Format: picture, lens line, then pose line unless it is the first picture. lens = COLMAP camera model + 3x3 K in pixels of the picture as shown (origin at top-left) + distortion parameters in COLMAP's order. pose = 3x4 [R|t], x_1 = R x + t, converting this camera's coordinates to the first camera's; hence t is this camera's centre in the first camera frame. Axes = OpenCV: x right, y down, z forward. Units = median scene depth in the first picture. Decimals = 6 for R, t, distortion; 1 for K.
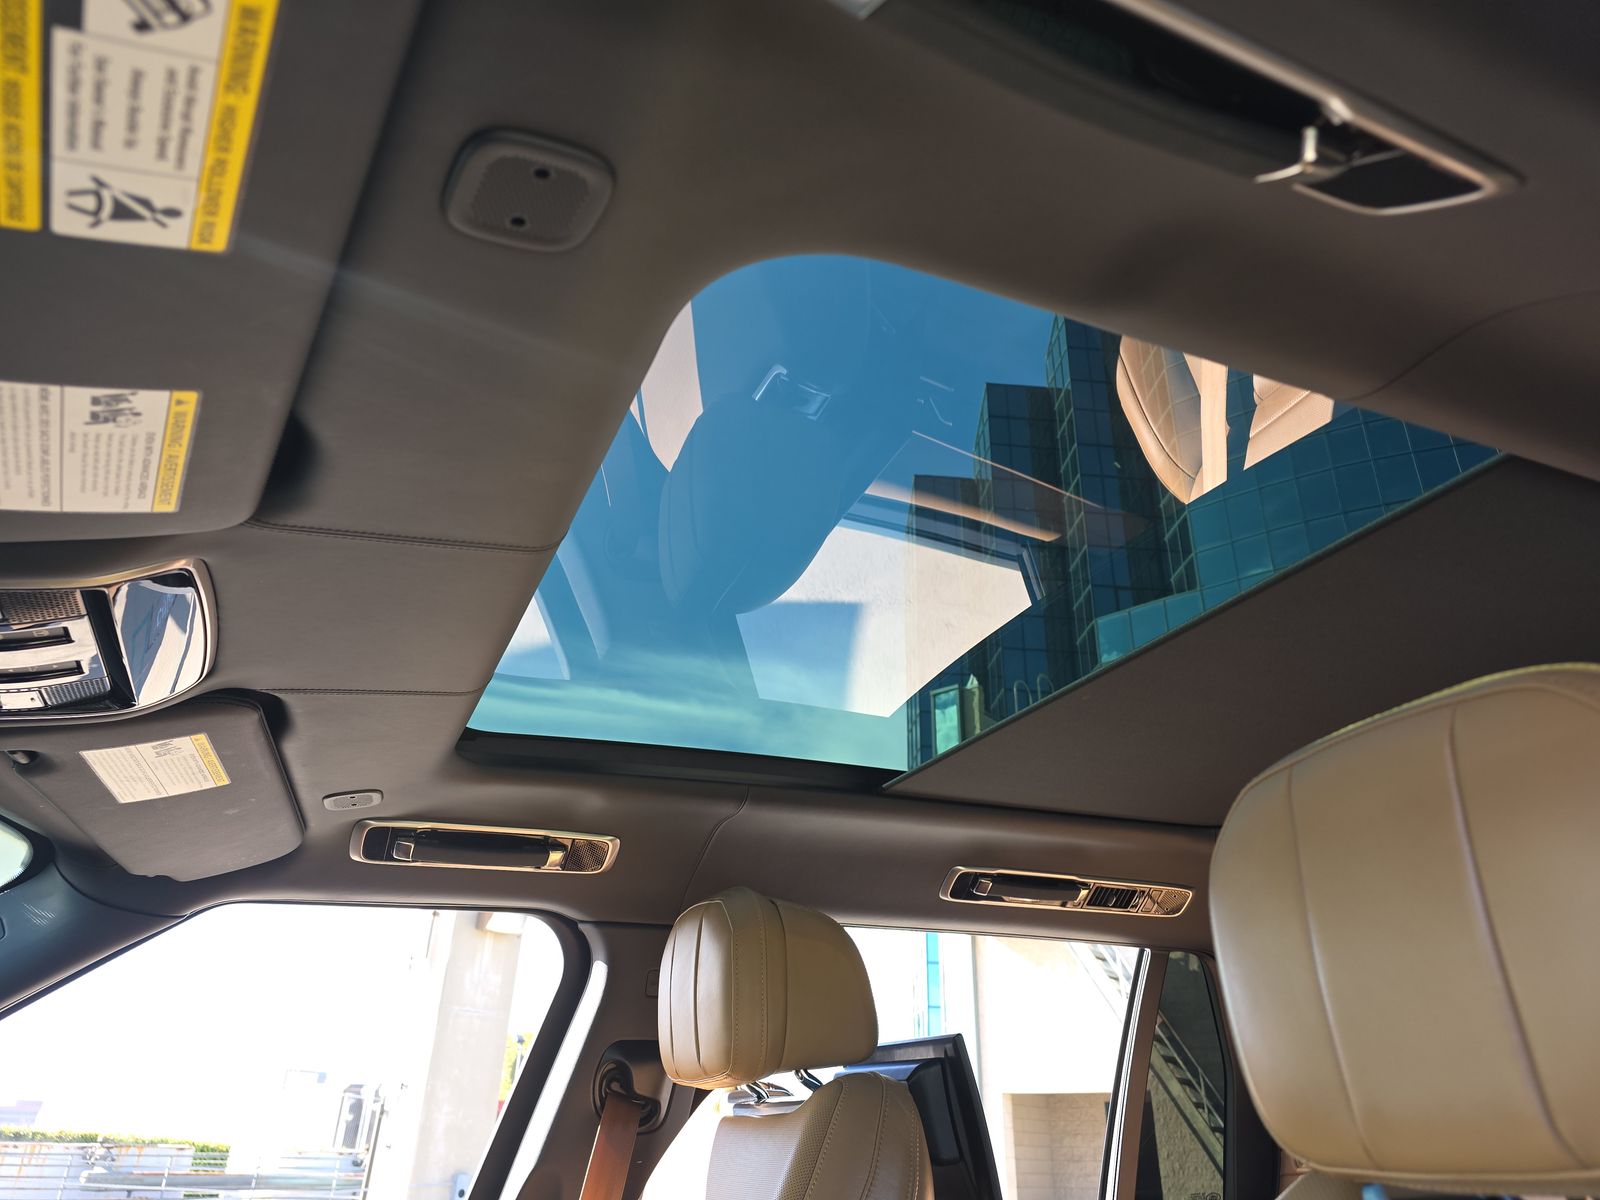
lens RADIAL K [[1062.1, 0, 809.7], [0, 1062.1, 609.3], [0, 0, 1]] dist [0.029199, -0.025921]
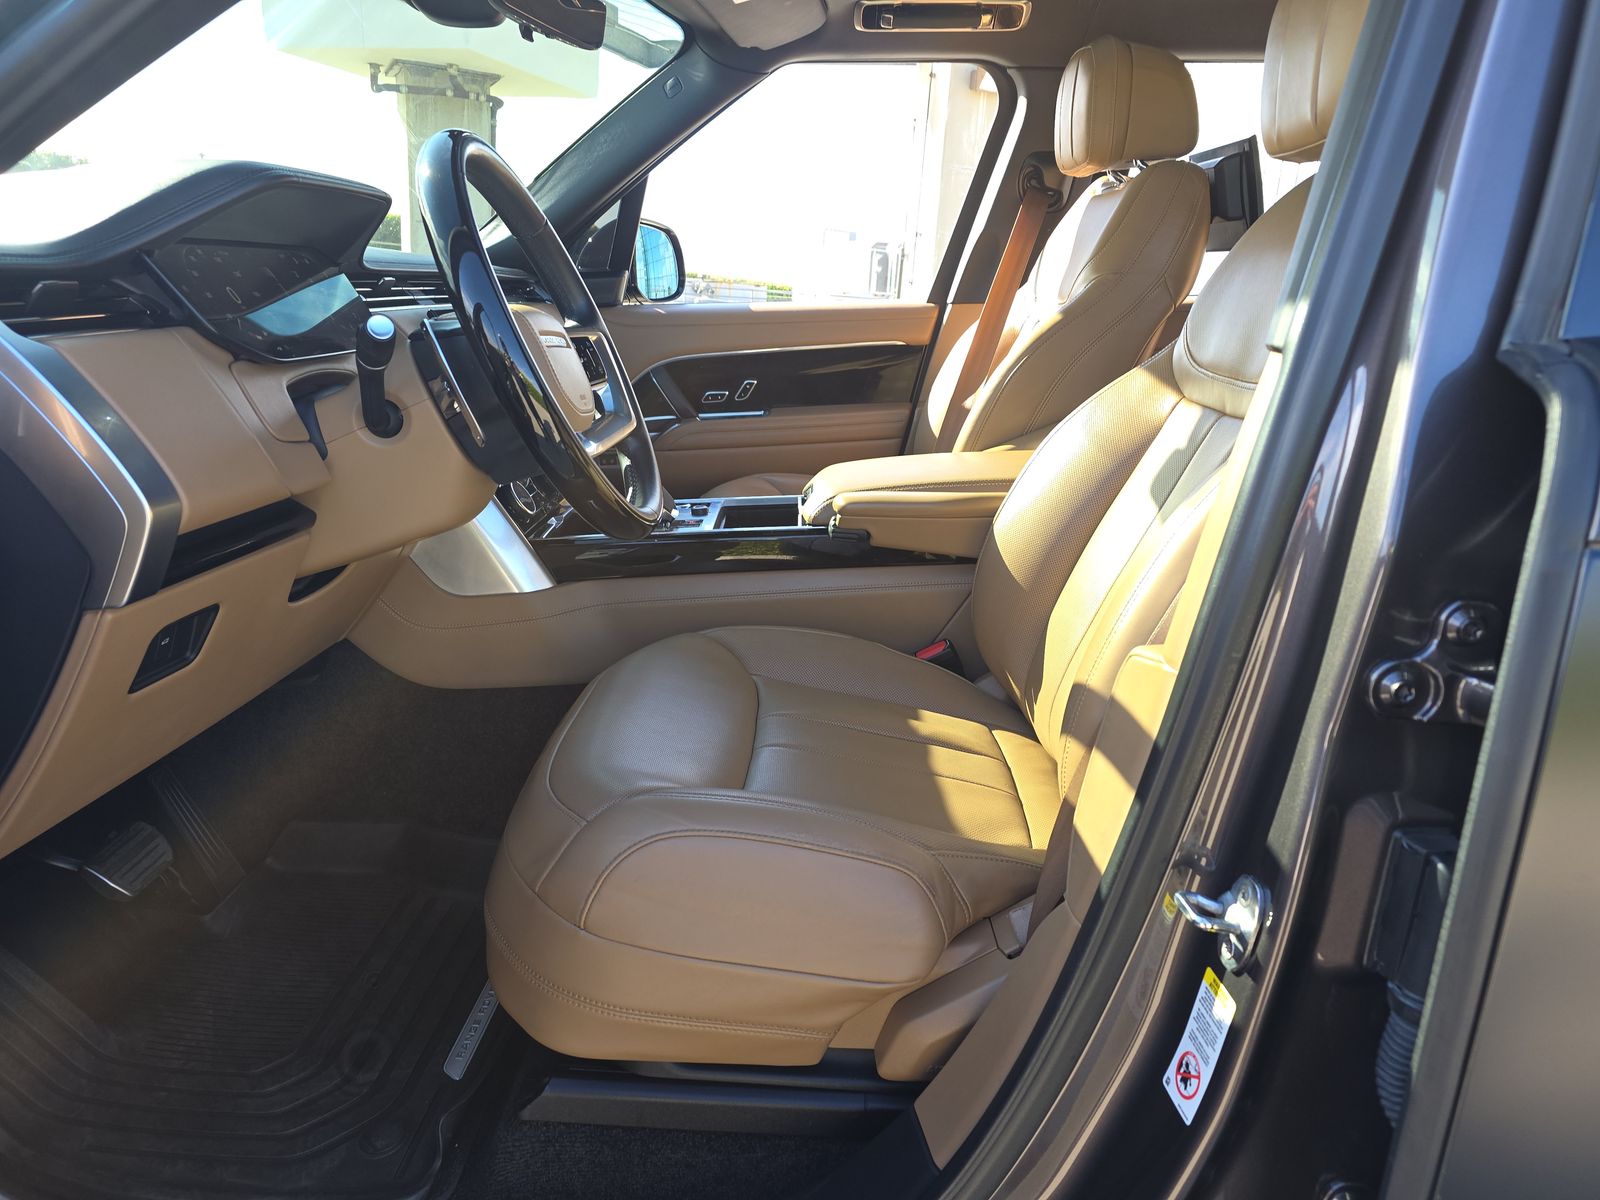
lens RADIAL K [[1062.1, 0, 802.4], [0, 1062.1, 607.2], [0, 0, 1]] dist [0.029199, -0.025921]
pose [[0.904504, 0.154990, -0.397305, 0.232225], [0.154064, 0.749953, 0.643300, -0.138352], [0.397665, -0.643077, 0.654457, -0.551233]]
